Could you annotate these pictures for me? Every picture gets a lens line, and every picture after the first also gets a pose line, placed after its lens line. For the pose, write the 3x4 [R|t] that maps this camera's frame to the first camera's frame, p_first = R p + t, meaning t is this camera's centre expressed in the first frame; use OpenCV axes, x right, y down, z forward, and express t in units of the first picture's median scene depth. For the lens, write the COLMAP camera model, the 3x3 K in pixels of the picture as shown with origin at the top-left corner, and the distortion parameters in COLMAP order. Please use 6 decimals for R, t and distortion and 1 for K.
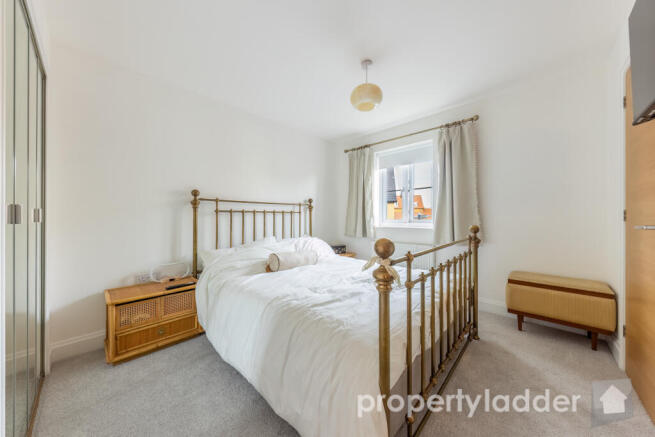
lens RADIAL K [[225.2, 0, 329.8], [0, 225.2, 218.1], [0, 0, 1]] dist [0.001242, -0.000023]
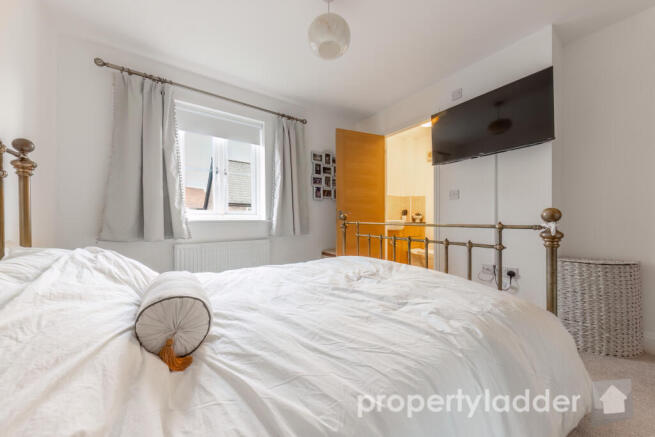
lens RADIAL K [[225.2, 0, 329.8], [0, 225.2, 218.1], [0, 0, 1]] dist [0.001242, -0.000023]
pose [[0.196769, -0.002387, 0.980447, -0.336250], [-0.003928, 0.999987, 0.003223, 0.029785], [-0.980442, -0.004486, 0.196757, 0.491552]]
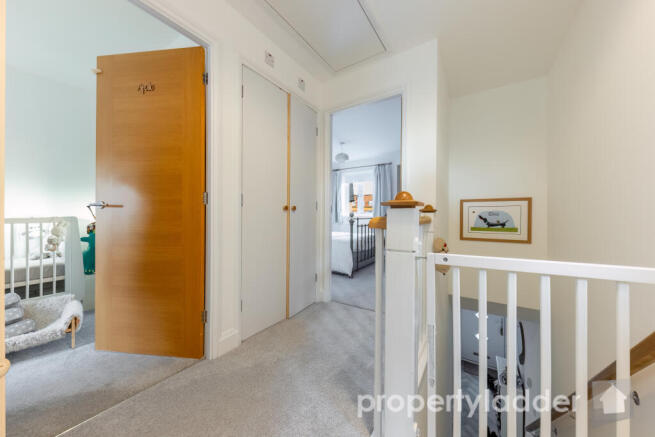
lens RADIAL K [[225.2, 0, 329.8], [0, 225.2, 218.1], [0, 0, 1]] dist [0.001242, -0.000023]
pose [[0.983660, 0.000795, 0.180032, -0.220548], [-0.002593, 0.999949, 0.009756, 0.036287], [-0.180015, -0.010064, 0.983612, -0.737181]]
